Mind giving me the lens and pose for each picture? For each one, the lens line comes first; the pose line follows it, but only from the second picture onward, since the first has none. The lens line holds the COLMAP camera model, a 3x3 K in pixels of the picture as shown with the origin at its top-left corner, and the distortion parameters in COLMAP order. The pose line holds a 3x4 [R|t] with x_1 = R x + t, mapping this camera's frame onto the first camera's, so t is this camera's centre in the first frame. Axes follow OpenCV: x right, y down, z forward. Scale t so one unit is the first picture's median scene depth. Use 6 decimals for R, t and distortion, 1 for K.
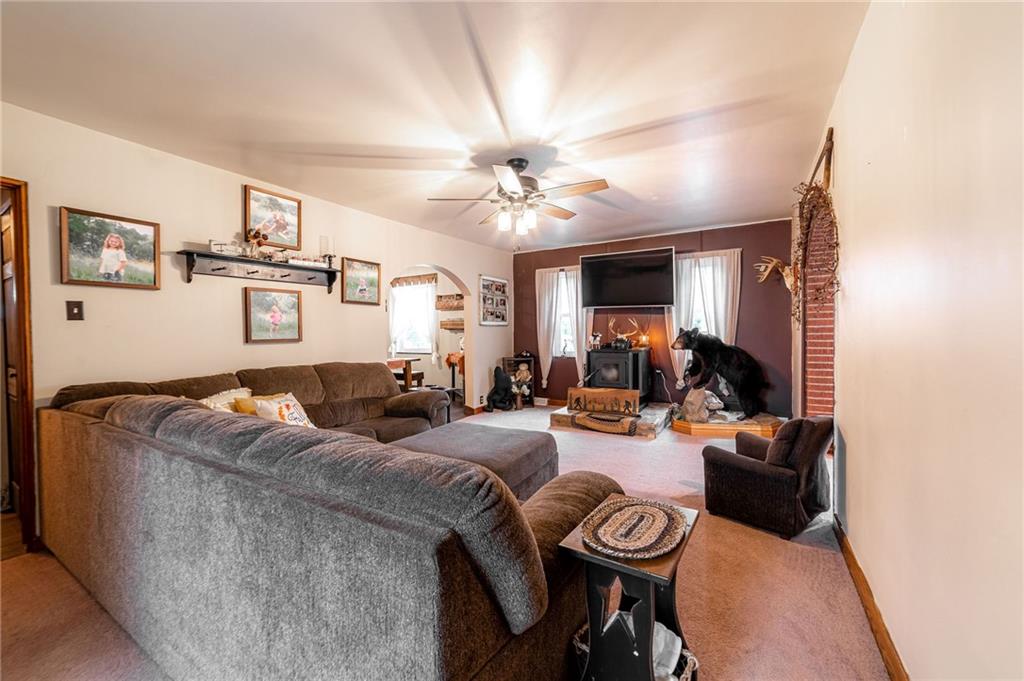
lens RADIAL K [[403.4, 0, 512.0], [0, 403.4, 340.5], [0, 0, 1]] dist [-0.023410, 0.006182]
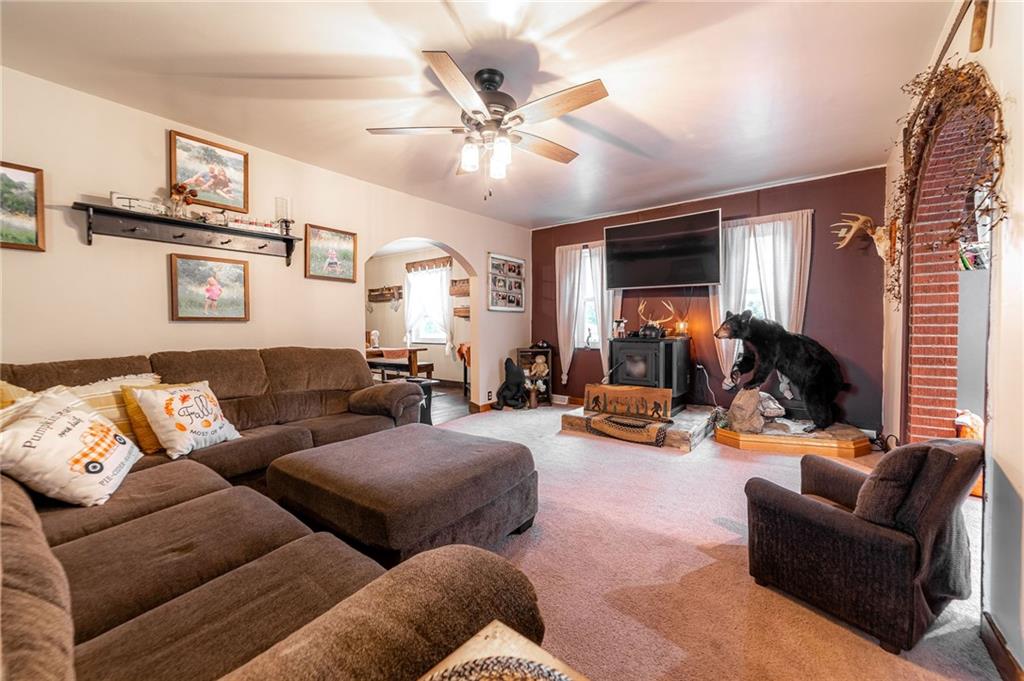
lens RADIAL K [[403.4, 0, 512.0], [0, 403.4, 340.5], [0, 0, 1]] dist [-0.023410, 0.006182]
pose [[0.992754, 0.011183, -0.119642, 0.119274], [-0.009915, 0.999888, 0.011192, 0.026420], [0.119754, -0.009925, 0.992754, 0.215451]]
